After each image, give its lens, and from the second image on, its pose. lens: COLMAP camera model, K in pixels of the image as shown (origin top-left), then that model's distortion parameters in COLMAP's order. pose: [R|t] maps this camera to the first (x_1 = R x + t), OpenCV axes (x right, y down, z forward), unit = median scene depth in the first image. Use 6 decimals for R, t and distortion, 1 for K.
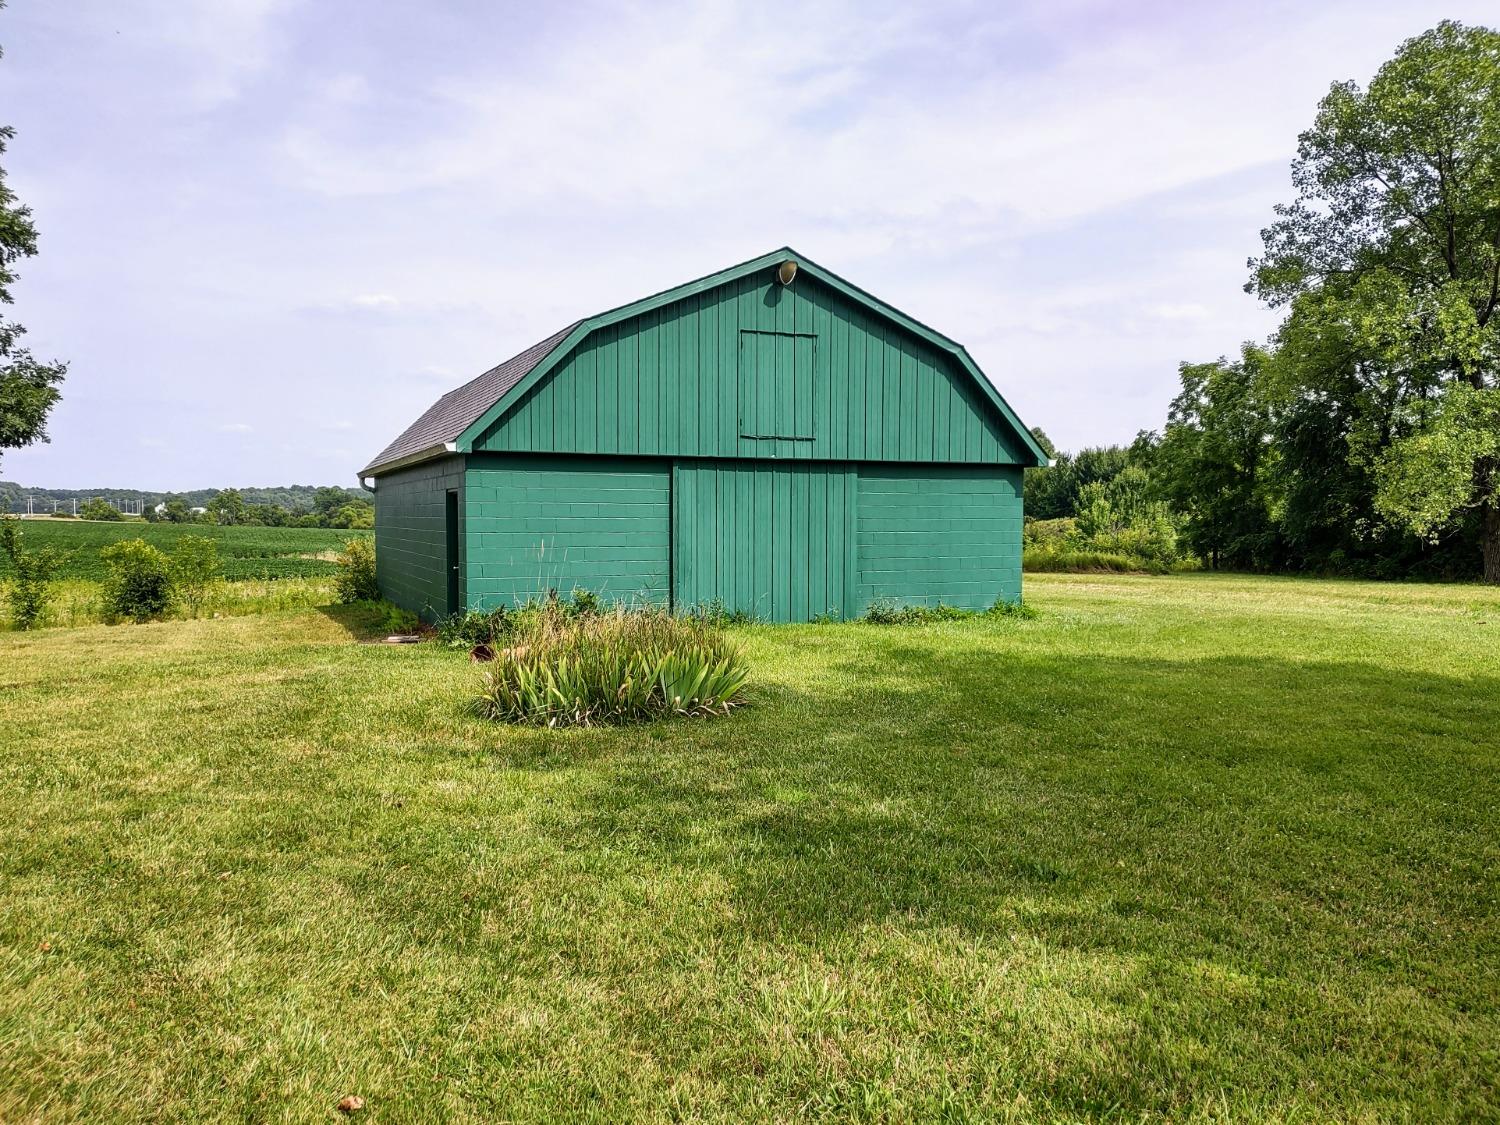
lens RADIAL K [[1126.8, 0, 743.9], [0, 1126.8, 560.7], [0, 0, 1]] dist [0.041719, -0.006462]
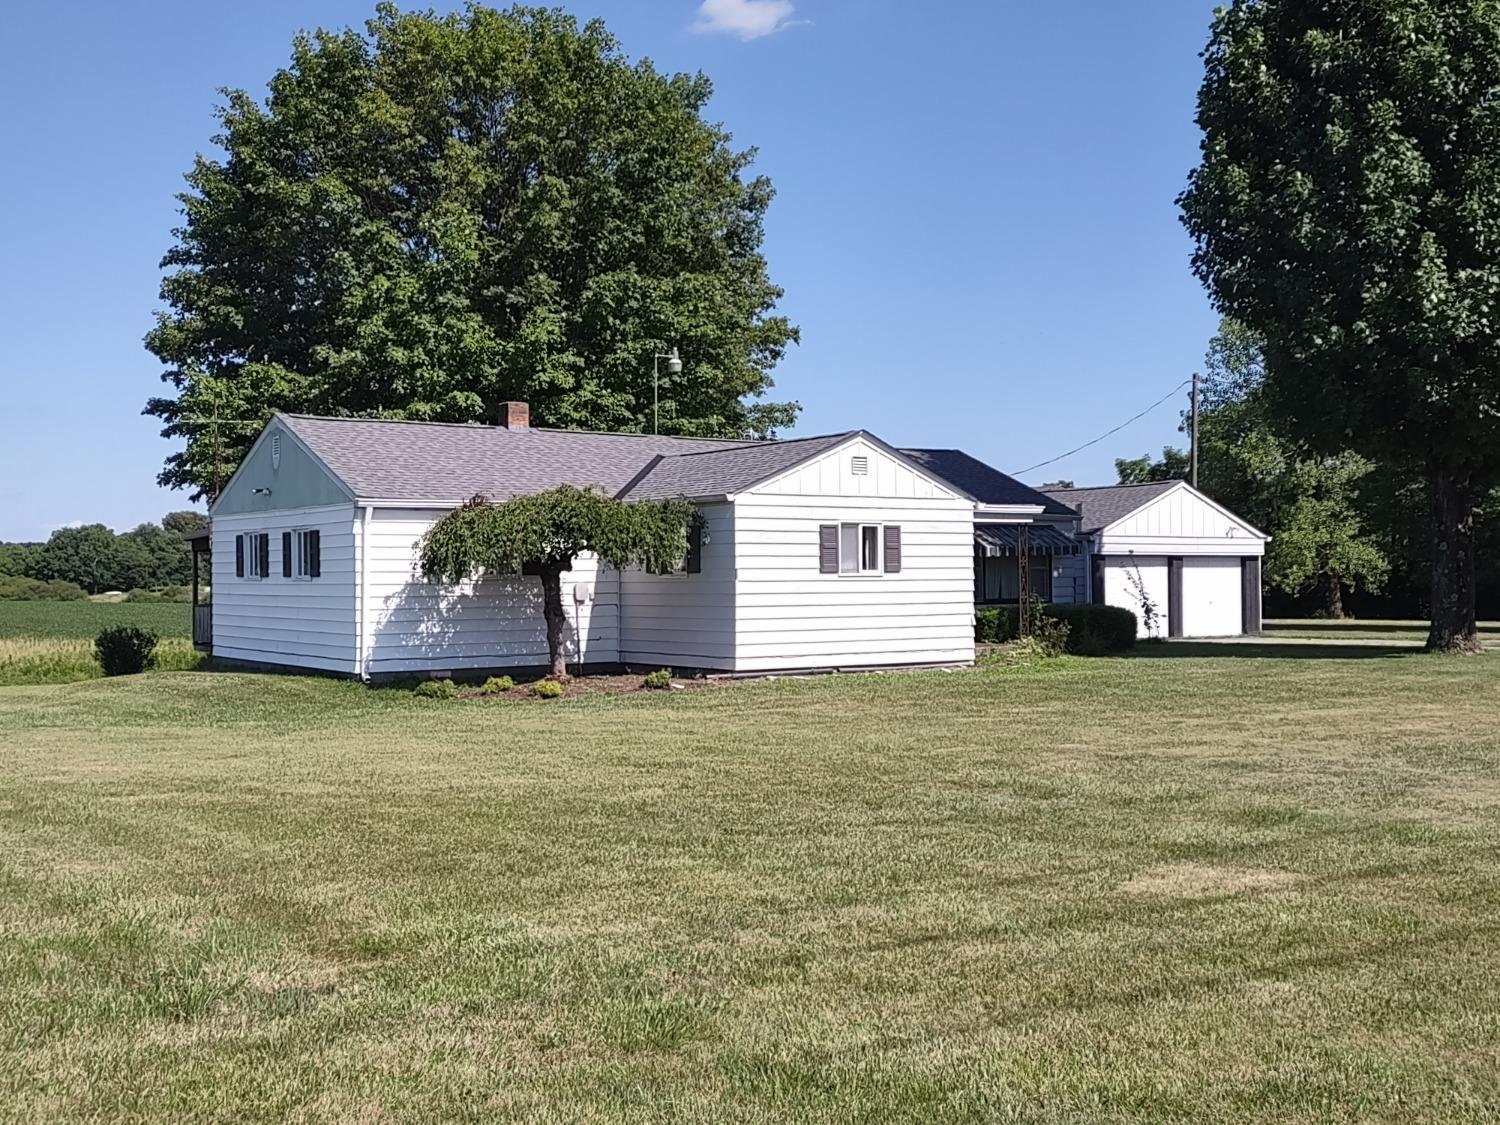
lens RADIAL K [[1692.5, 0, 748.9], [0, 1692.5, 568.5], [0, 0, 1]] dist [0.061787, 0.000000]
pose [[0.976618, -0.004977, 0.214925, -0.605622], [0.014898, 0.998895, -0.044564, 0.035878], [-0.214466, 0.046724, 0.975613, -1.074006]]
